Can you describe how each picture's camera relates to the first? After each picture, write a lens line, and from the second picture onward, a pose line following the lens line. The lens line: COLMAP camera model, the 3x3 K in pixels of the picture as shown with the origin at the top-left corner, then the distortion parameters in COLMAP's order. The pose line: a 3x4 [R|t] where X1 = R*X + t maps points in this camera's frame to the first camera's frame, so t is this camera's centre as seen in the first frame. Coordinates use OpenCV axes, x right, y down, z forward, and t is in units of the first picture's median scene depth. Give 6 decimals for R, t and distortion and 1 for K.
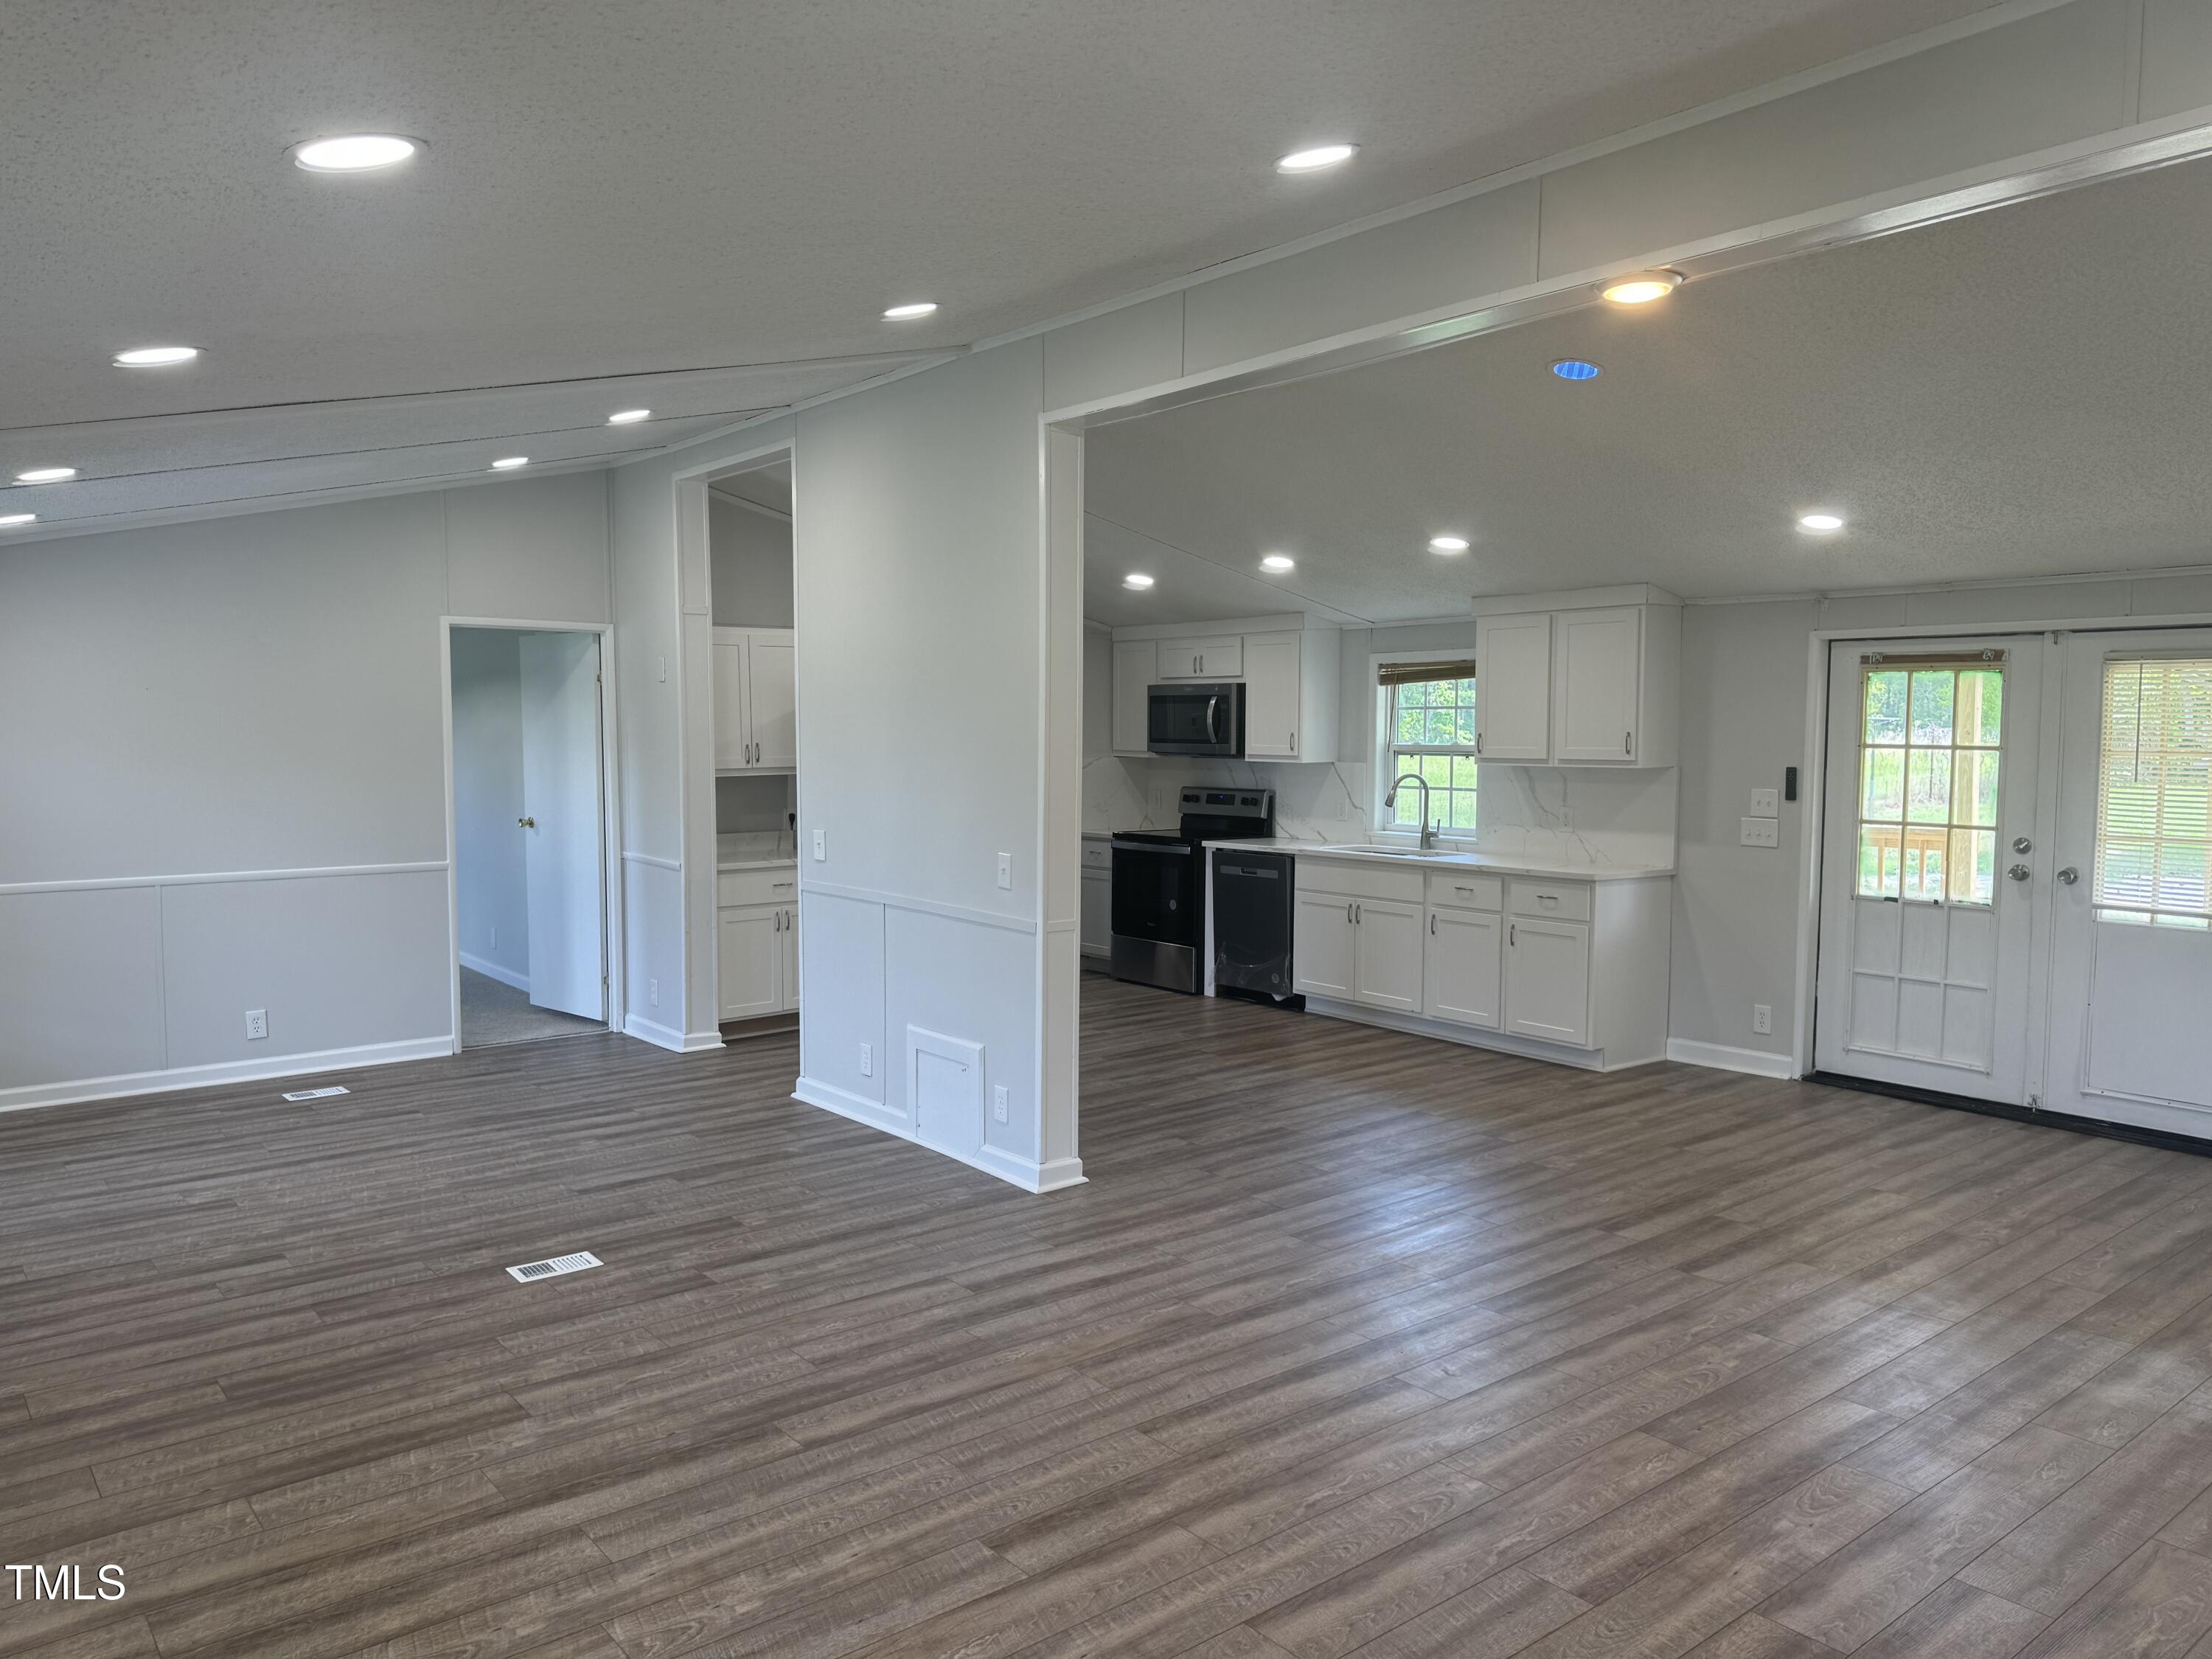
lens RADIAL K [[1551.7, 0, 1106.0], [0, 1551.7, 829.5], [0, 0, 1]] dist [0.069925, -0.123251]
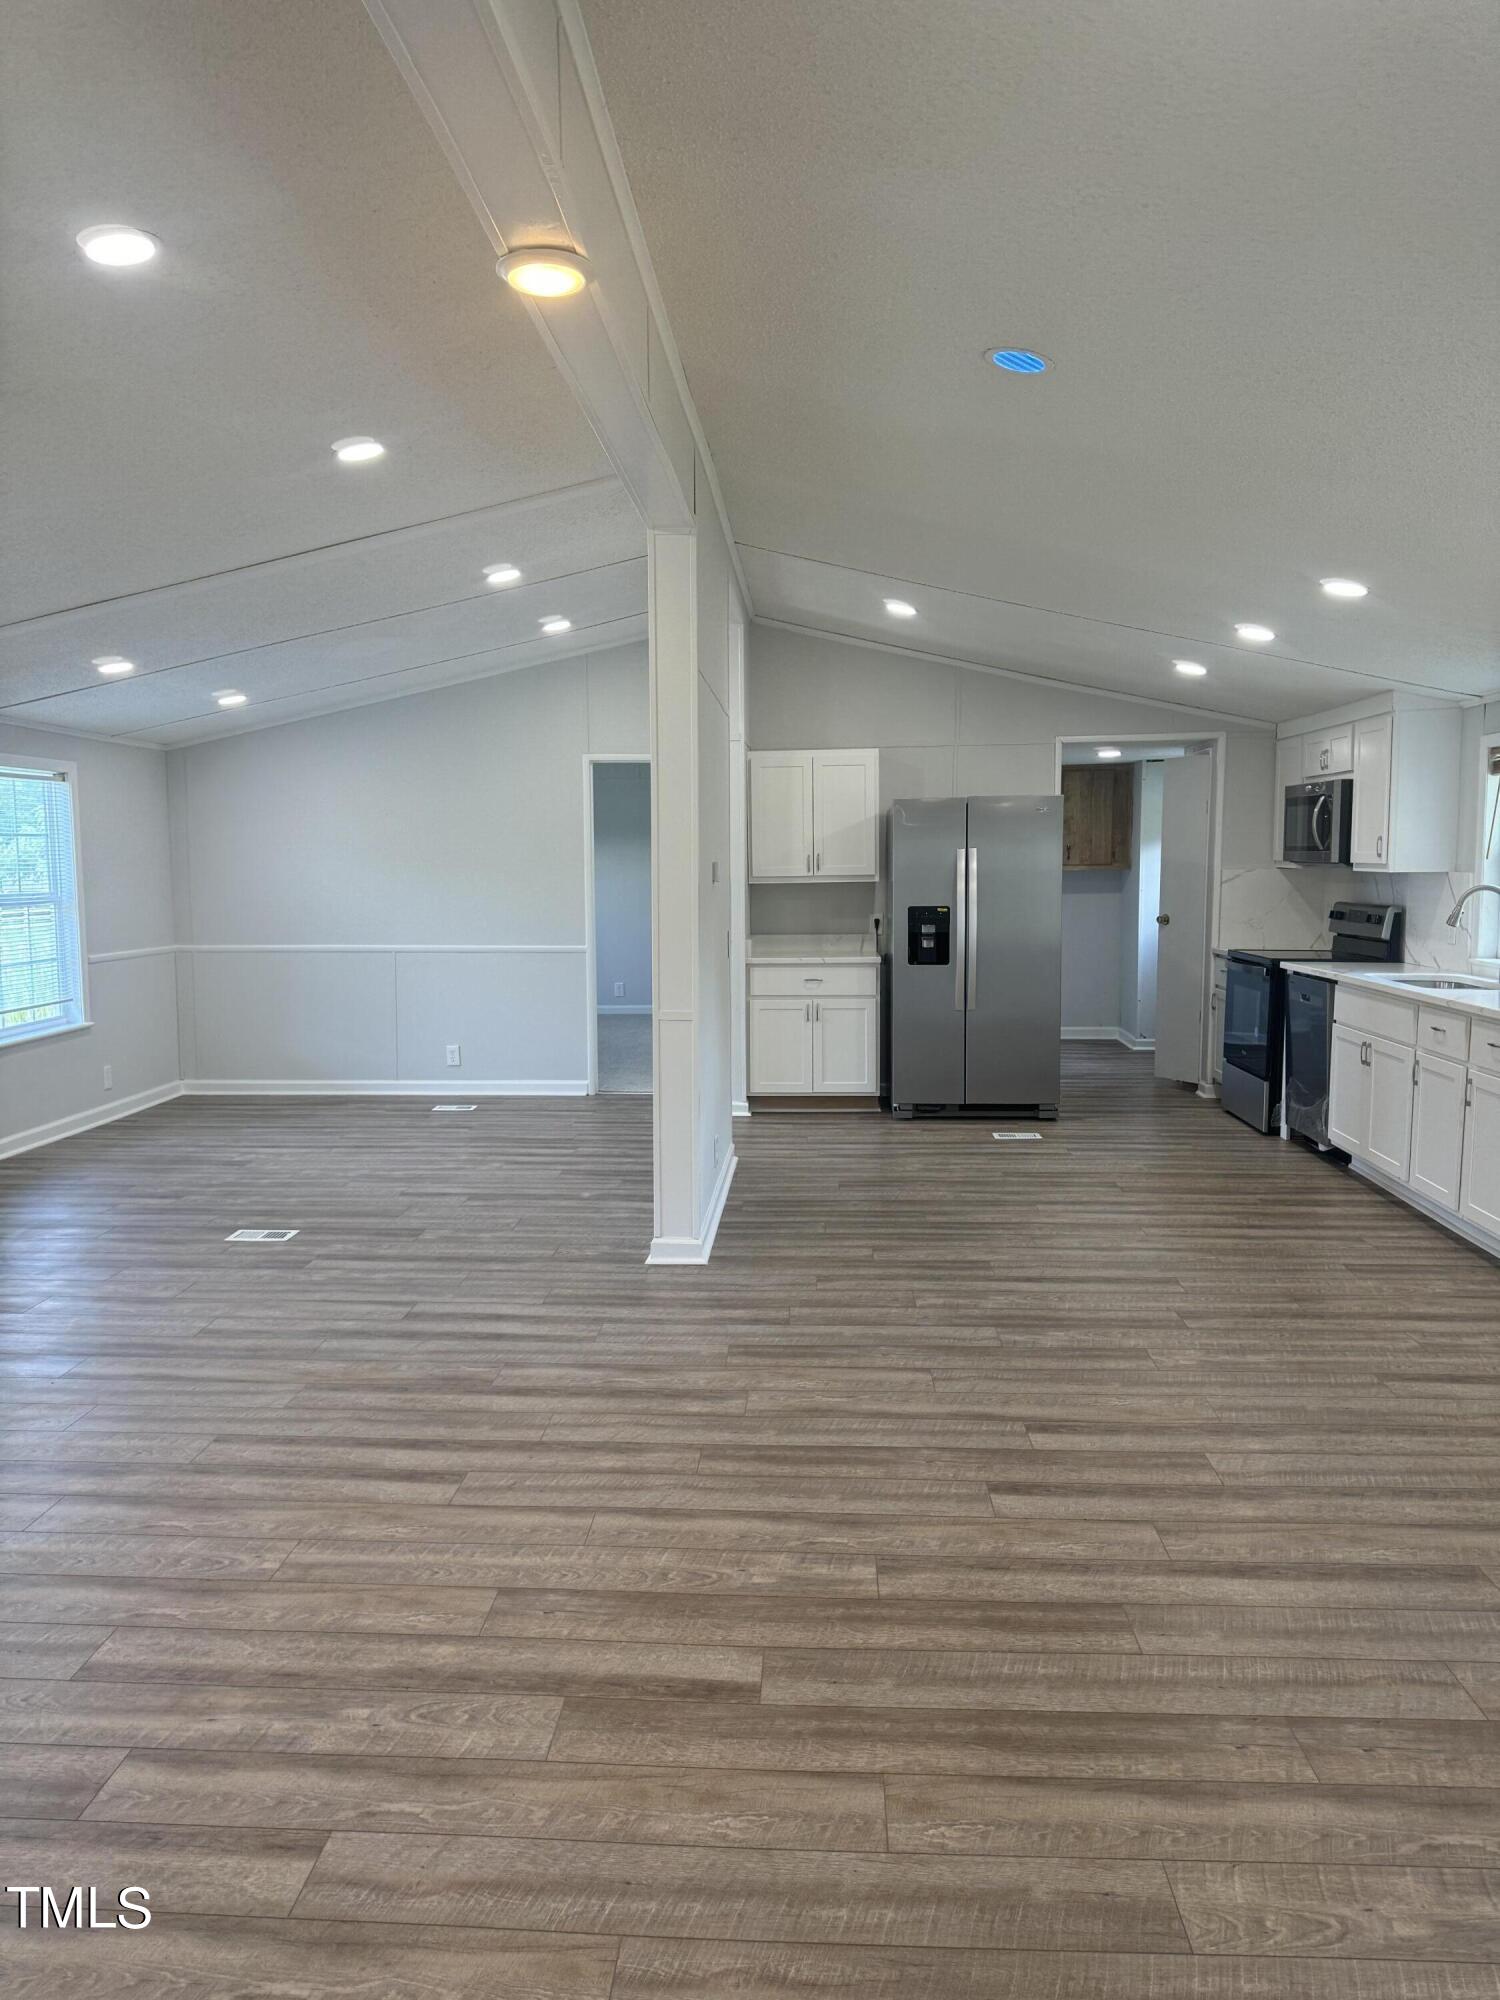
lens RADIAL K [[1439.9, 0, 752.7], [0, 1439.9, 947.0], [0, 0, 1]] dist [0.066740, -0.120871]
pose [[0.751273, 0.043589, -0.658551, 0.675878], [-0.048678, 0.998759, 0.010574, 0.009886], [0.658194, 0.024113, 0.752462, 0.338560]]
